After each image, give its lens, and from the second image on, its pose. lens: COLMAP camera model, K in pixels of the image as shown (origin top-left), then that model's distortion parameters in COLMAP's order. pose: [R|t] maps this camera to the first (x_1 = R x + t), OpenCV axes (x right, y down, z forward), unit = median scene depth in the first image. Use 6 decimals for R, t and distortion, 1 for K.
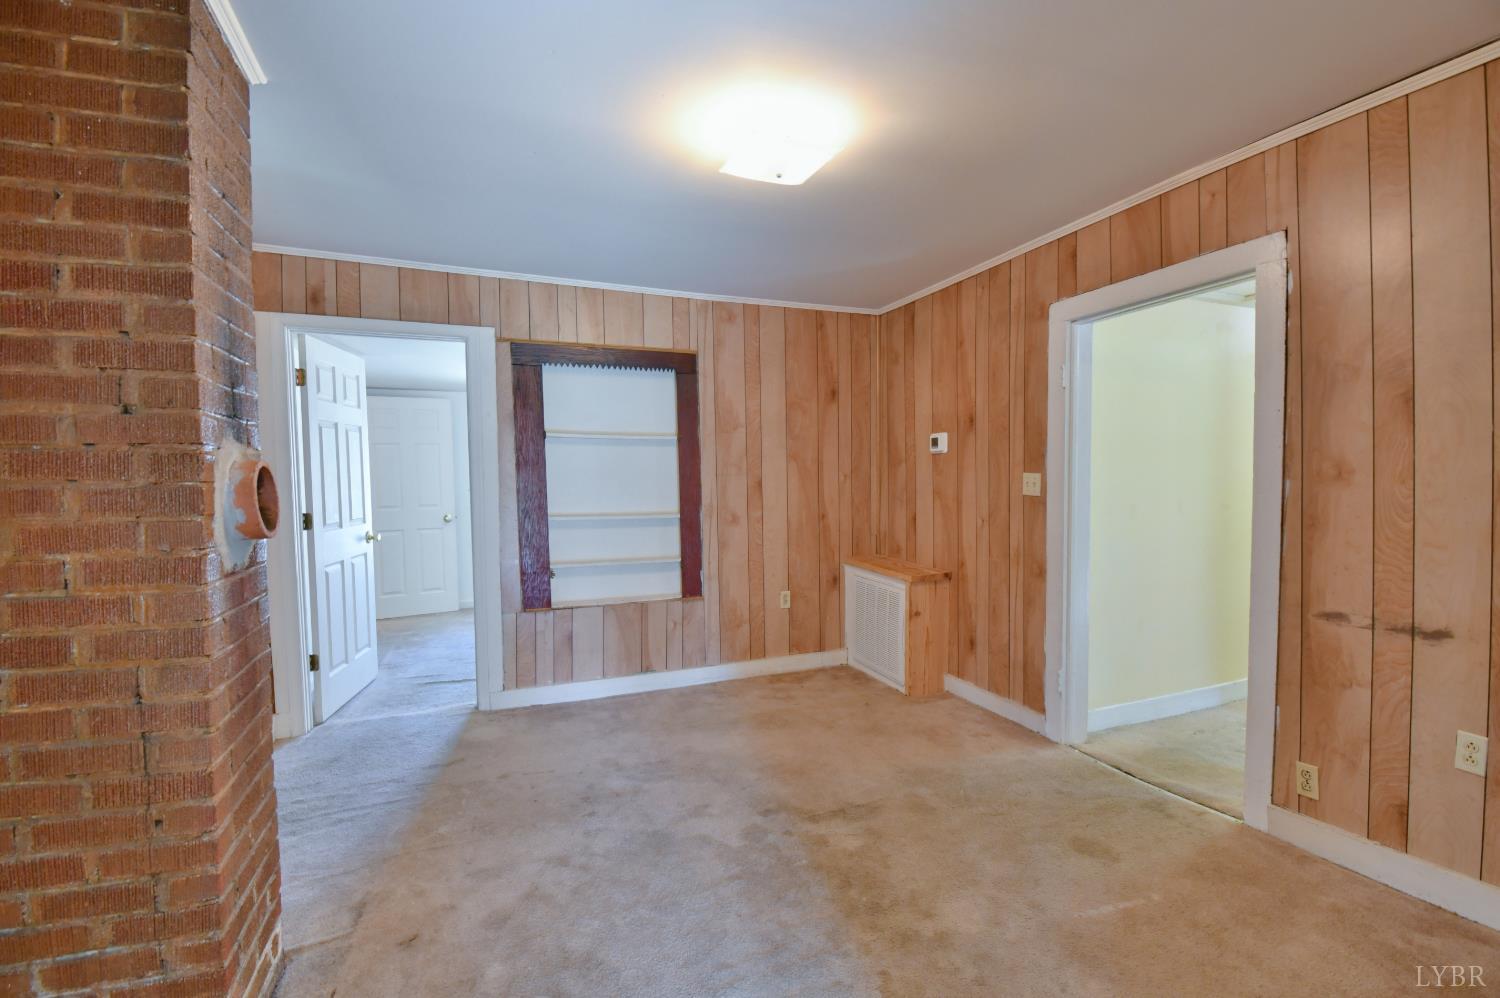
lens RADIAL K [[662.0, 0, 756.1], [0, 662.0, 502.5], [0, 0, 1]] dist [0.023287, -0.023433]
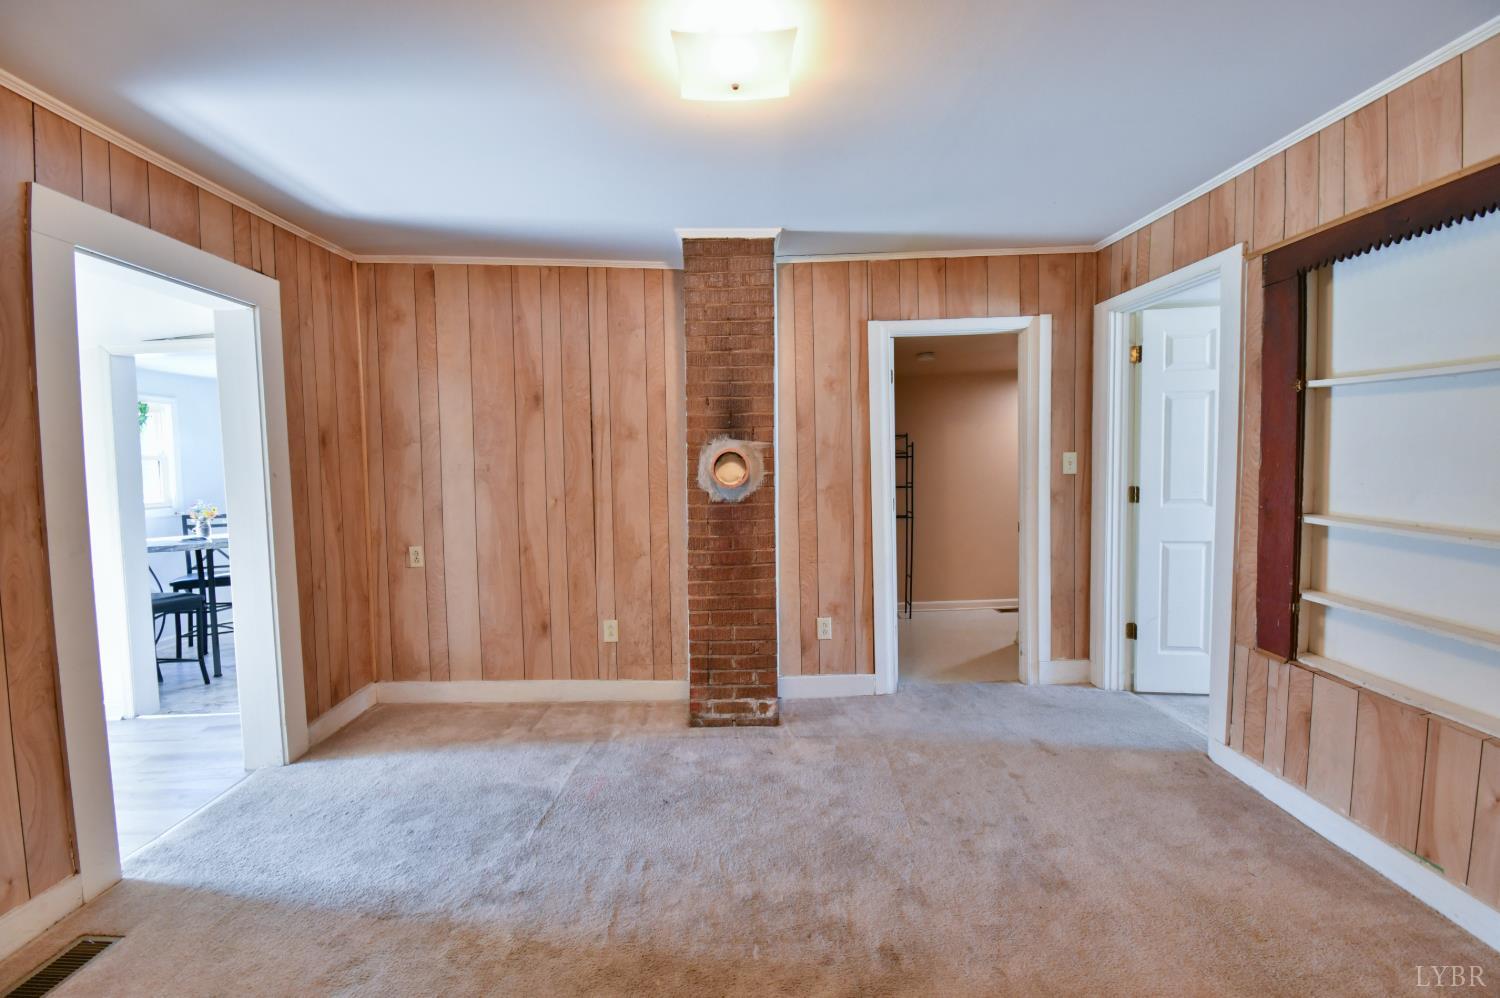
lens RADIAL K [[662.0, 0, 756.1], [0, 662.0, 502.5], [0, 0, 1]] dist [0.023287, -0.023433]
pose [[-0.351766, 0.082911, -0.932409, 0.474518], [-0.018486, 0.995260, 0.095474, -0.044474], [0.935905, 0.050821, -0.348566, 0.770986]]
